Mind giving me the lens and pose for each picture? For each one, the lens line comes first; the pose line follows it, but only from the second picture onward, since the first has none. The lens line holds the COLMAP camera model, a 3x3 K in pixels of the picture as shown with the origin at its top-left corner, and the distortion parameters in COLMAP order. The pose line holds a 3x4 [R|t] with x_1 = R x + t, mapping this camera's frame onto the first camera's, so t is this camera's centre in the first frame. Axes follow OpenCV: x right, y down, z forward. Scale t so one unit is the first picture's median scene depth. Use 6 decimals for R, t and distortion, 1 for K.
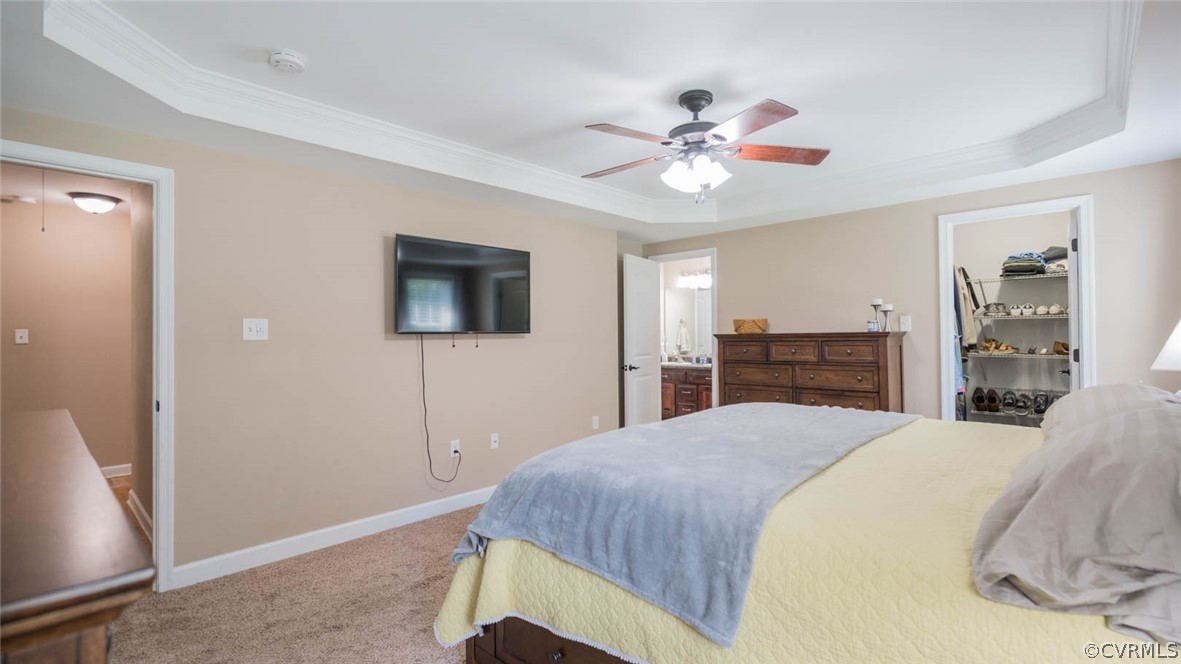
lens RADIAL K [[530.9, 0, 587.9], [0, 530.9, 329.9], [0, 0, 1]] dist [-0.004420, 0.001108]
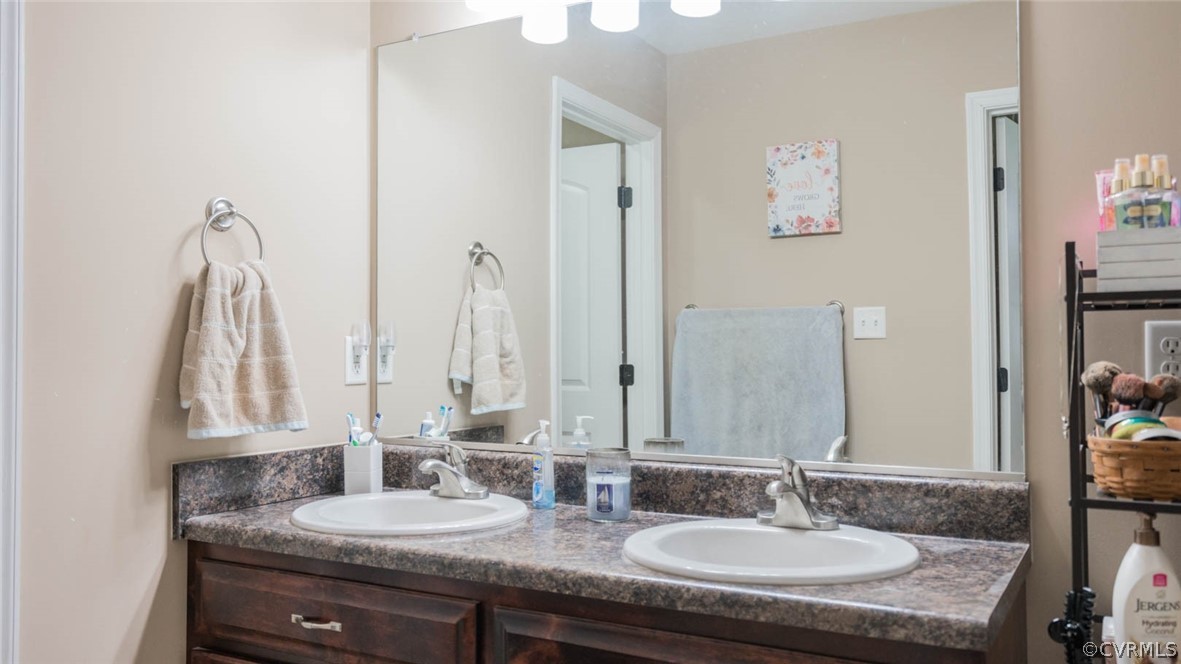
lens RADIAL K [[931.8, 0, 590.5], [0, 931.8, 332.0], [0, 0, 1]] dist [0.007040, 0.000940]
pose [[0.969341, 0.007576, 0.245602, 0.140769], [-0.004665, 0.999912, -0.012433, 0.016663], [-0.245675, 0.010906, 0.969291, 0.707775]]
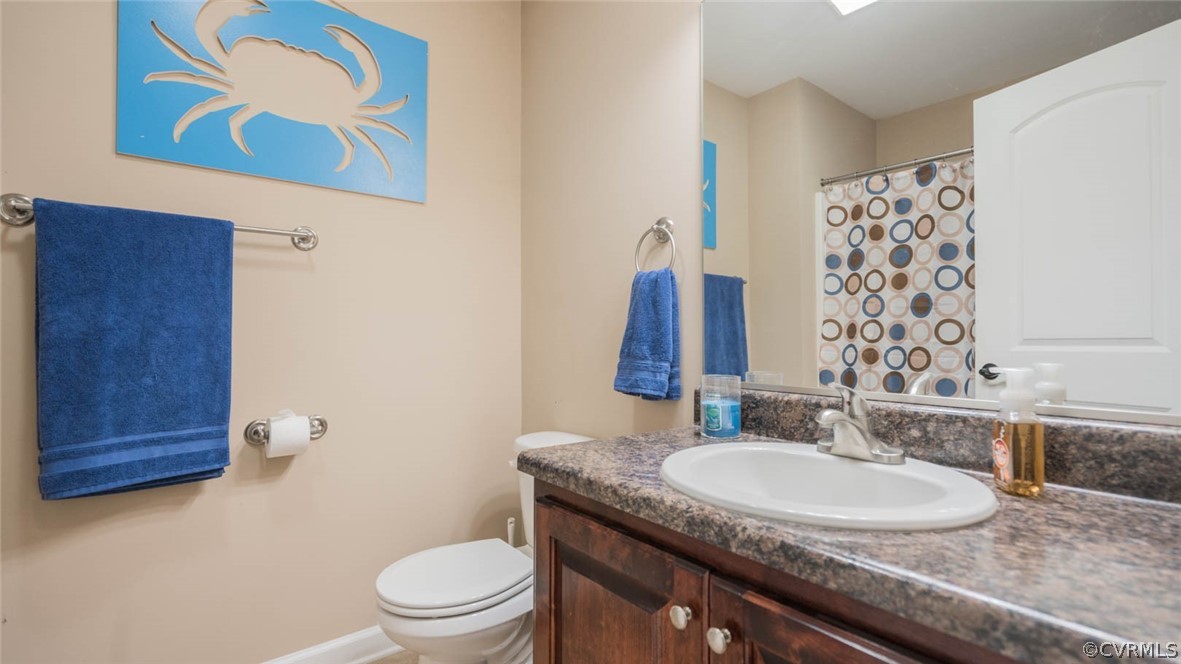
lens RADIAL K [[525.8, 0, 590.5], [0, 525.8, 332.0], [0, 0, 1]] dist [-0.003650, 0.000659]
pose [[0.991954, 0.009342, -0.126255, 0.186306], [-0.009248, 0.999956, 0.001332, 0.031083], [0.126262, -0.000153, 0.991997, 0.784867]]
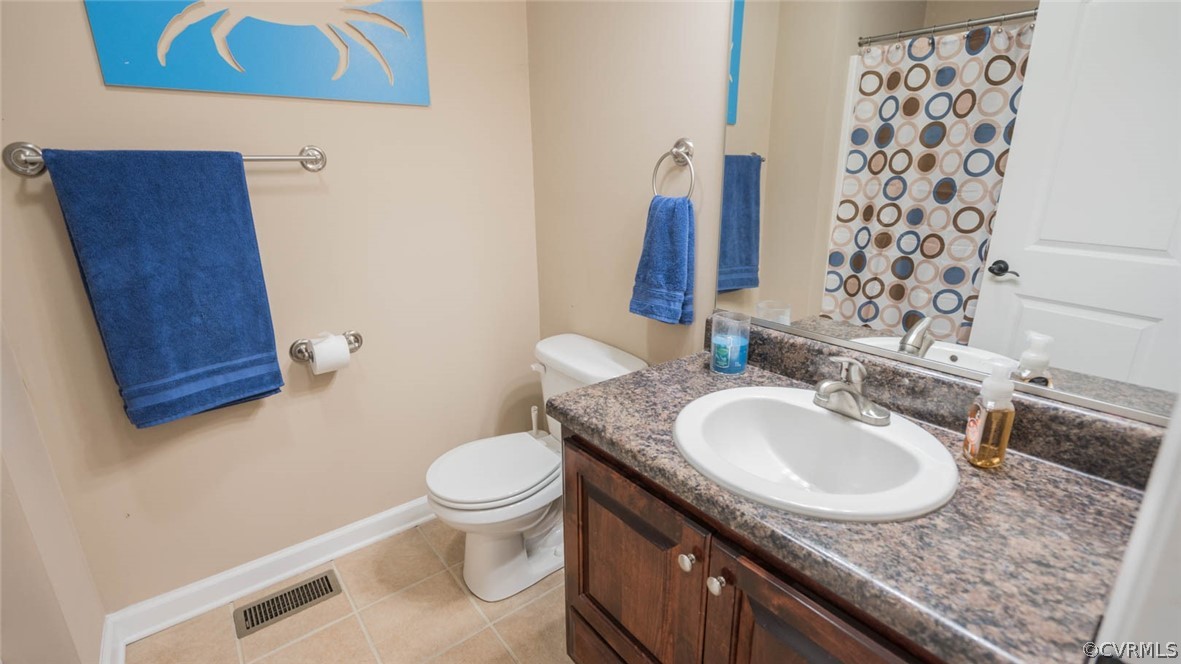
lens RADIAL K [[525.8, 0, 590.5], [0, 525.8, 332.0], [0, 0, 1]] dist [-0.003650, 0.000659]
pose [[0.990333, 0.041850, -0.132246, 0.183114], [0.000103, 0.953178, 0.302409, -0.001320], [0.138710, -0.299499, 0.943960, 0.780742]]
